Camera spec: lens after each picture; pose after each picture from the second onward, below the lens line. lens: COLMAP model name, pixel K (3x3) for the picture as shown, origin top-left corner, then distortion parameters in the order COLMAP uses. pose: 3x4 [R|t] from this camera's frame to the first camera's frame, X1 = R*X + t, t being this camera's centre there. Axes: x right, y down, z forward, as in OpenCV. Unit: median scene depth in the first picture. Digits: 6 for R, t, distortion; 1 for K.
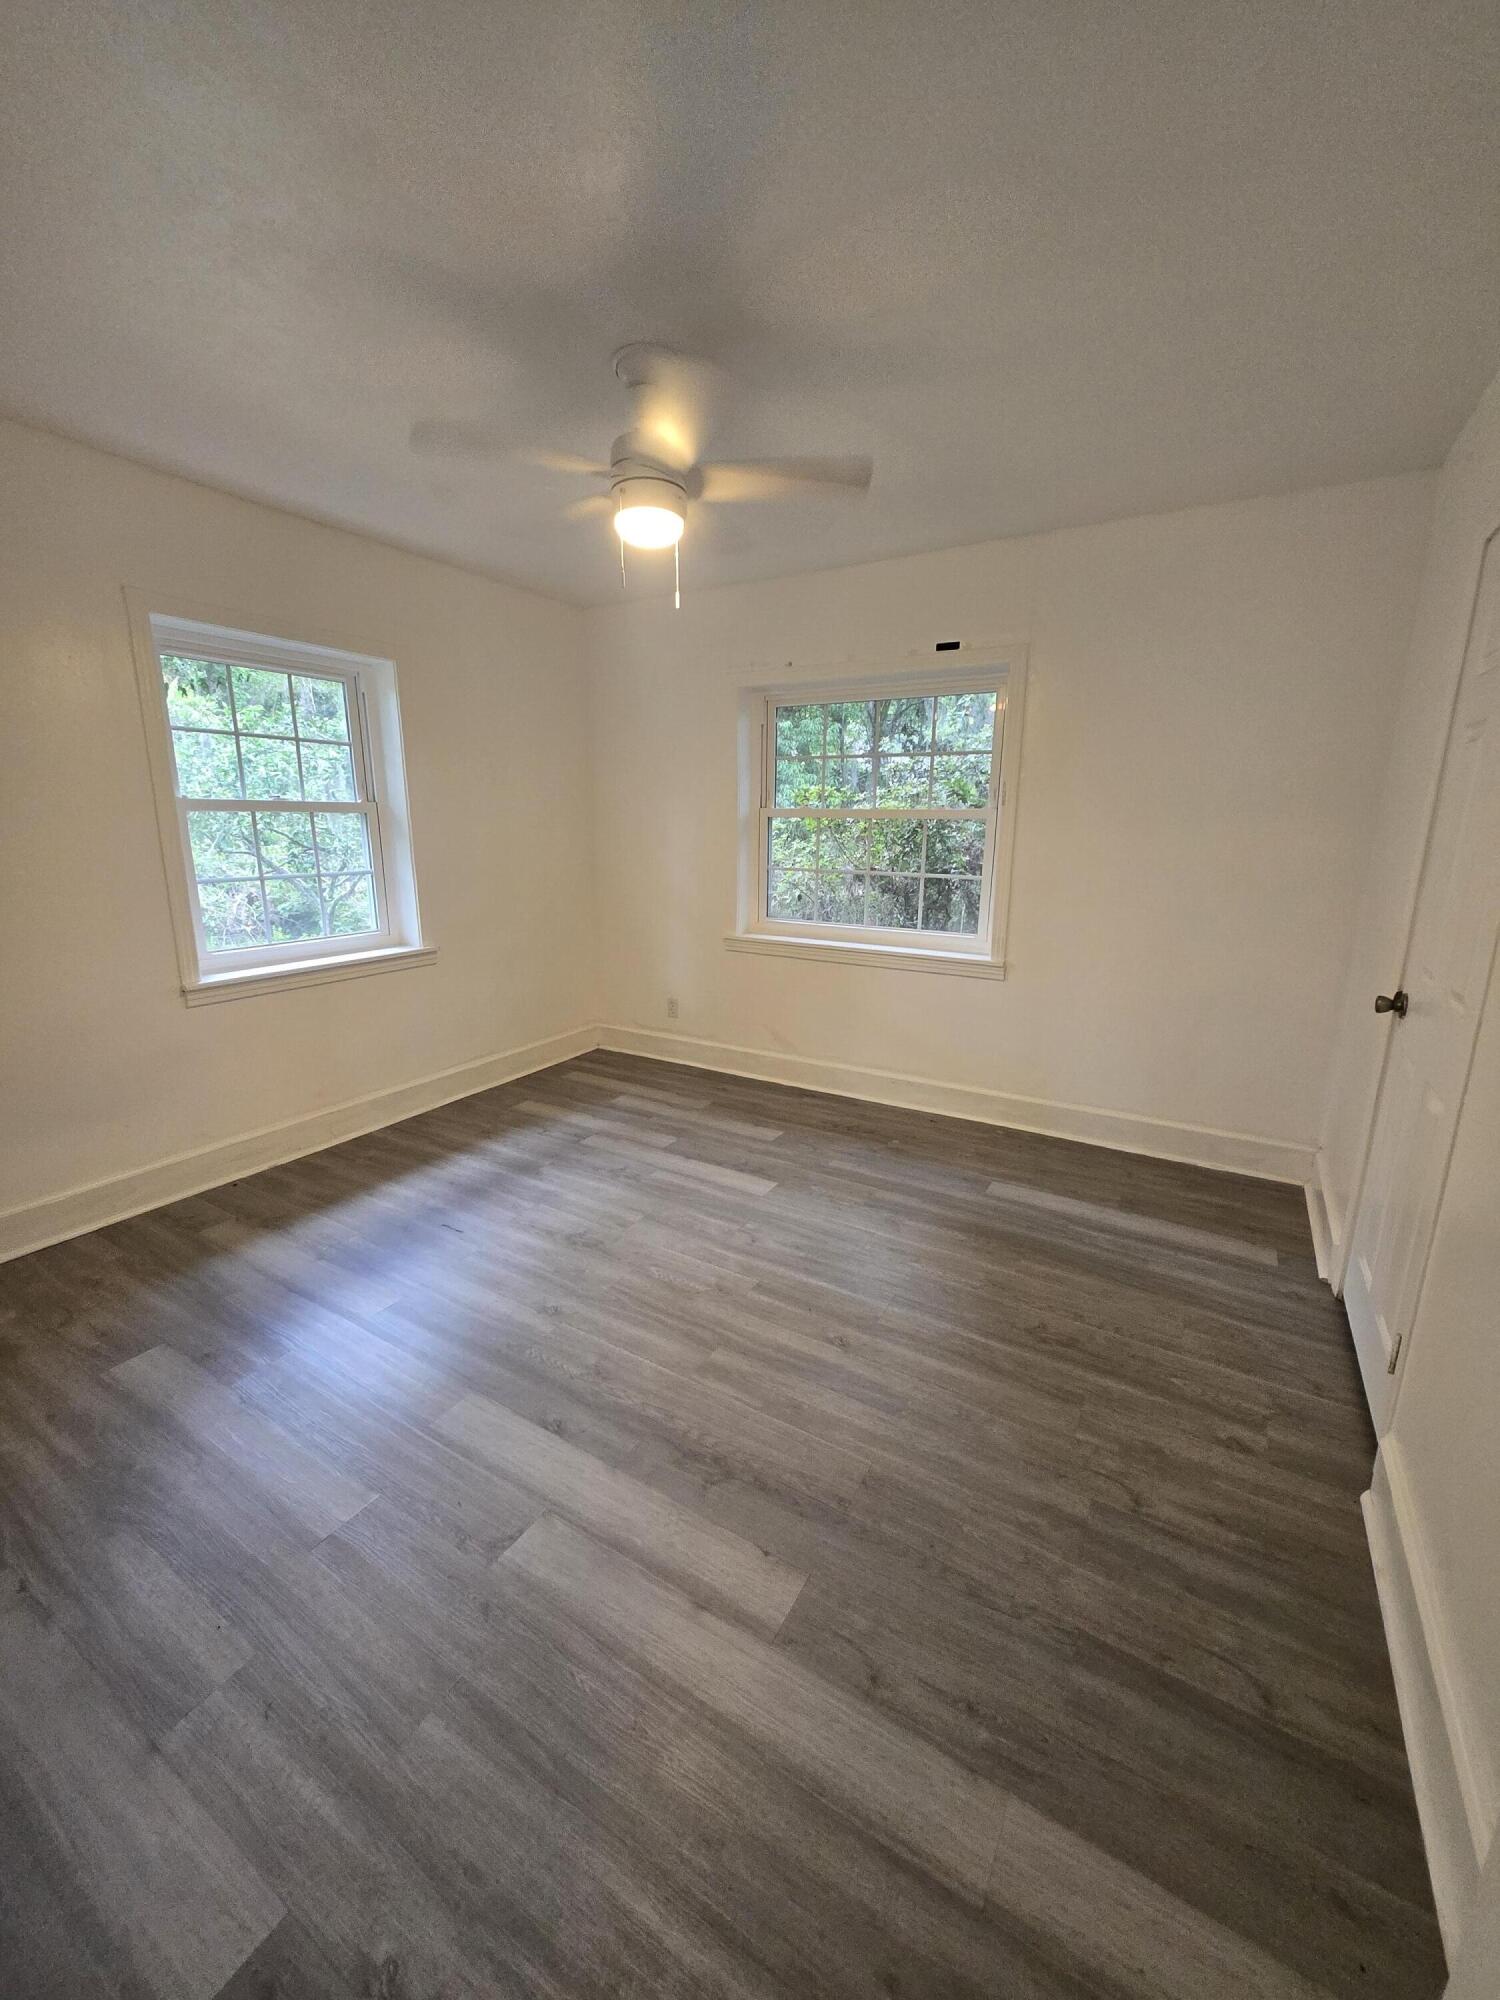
lens RADIAL K [[782.6, 0, 742.5], [0, 782.6, 997.7], [0, 0, 1]] dist [0.000808, 0.000521]
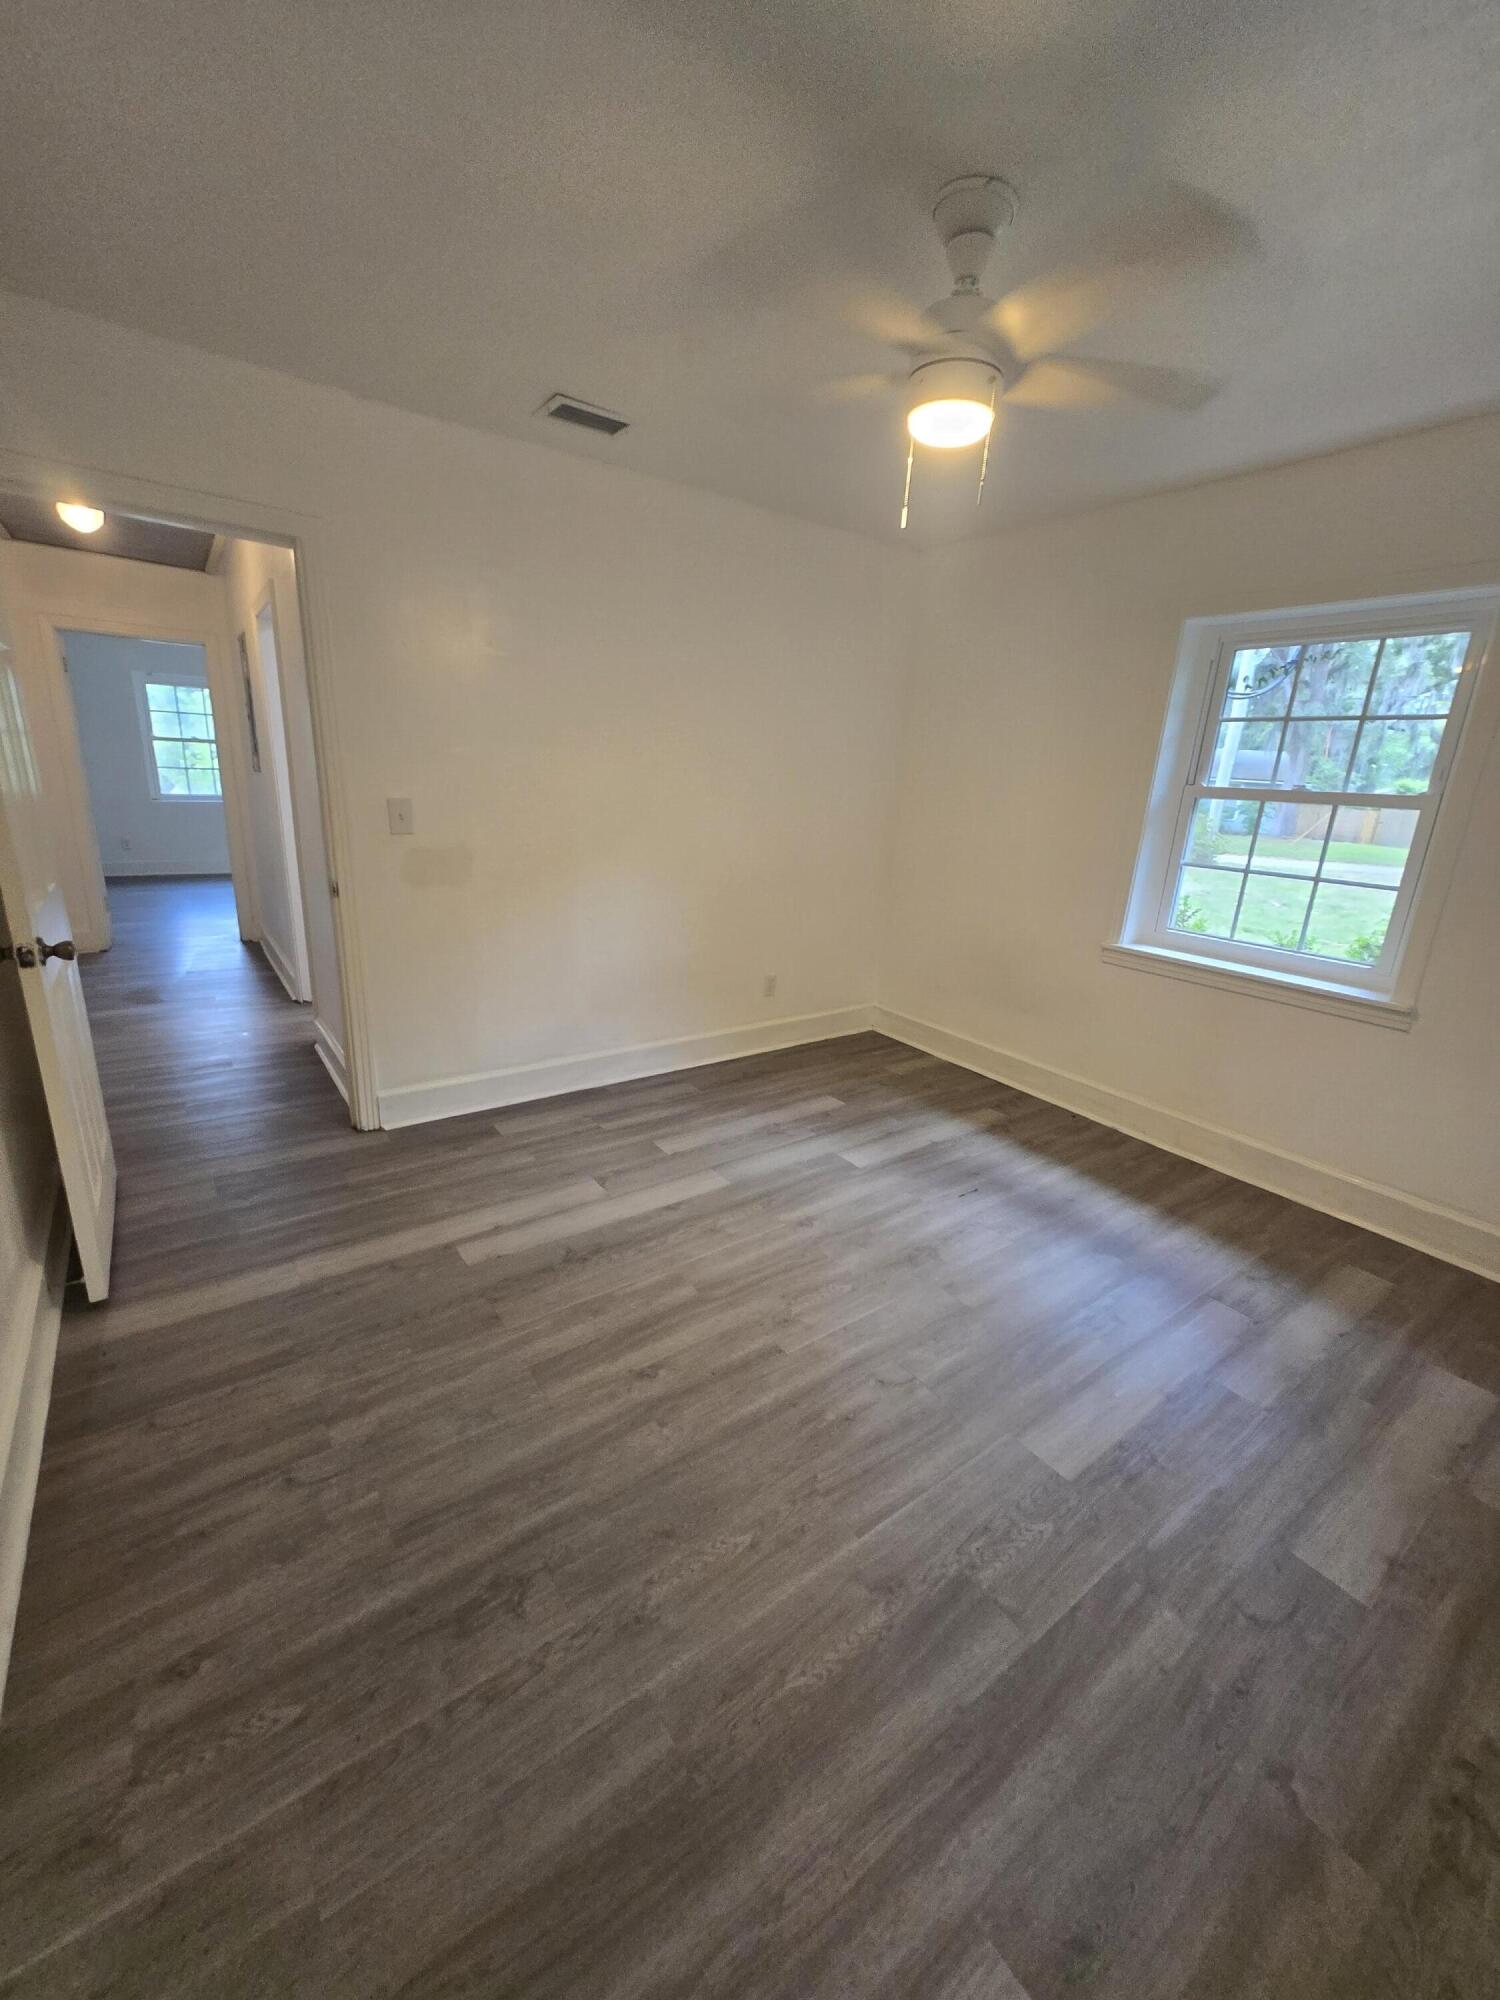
lens RADIAL K [[782.6, 0, 742.5], [0, 782.6, 997.7], [0, 0, 1]] dist [0.000808, 0.000521]
pose [[-0.389463, 0.229694, -0.891941, 0.732649], [-0.258096, 0.902389, 0.345081, -0.263276], [0.884141, 0.364603, -0.292164, 1.132225]]
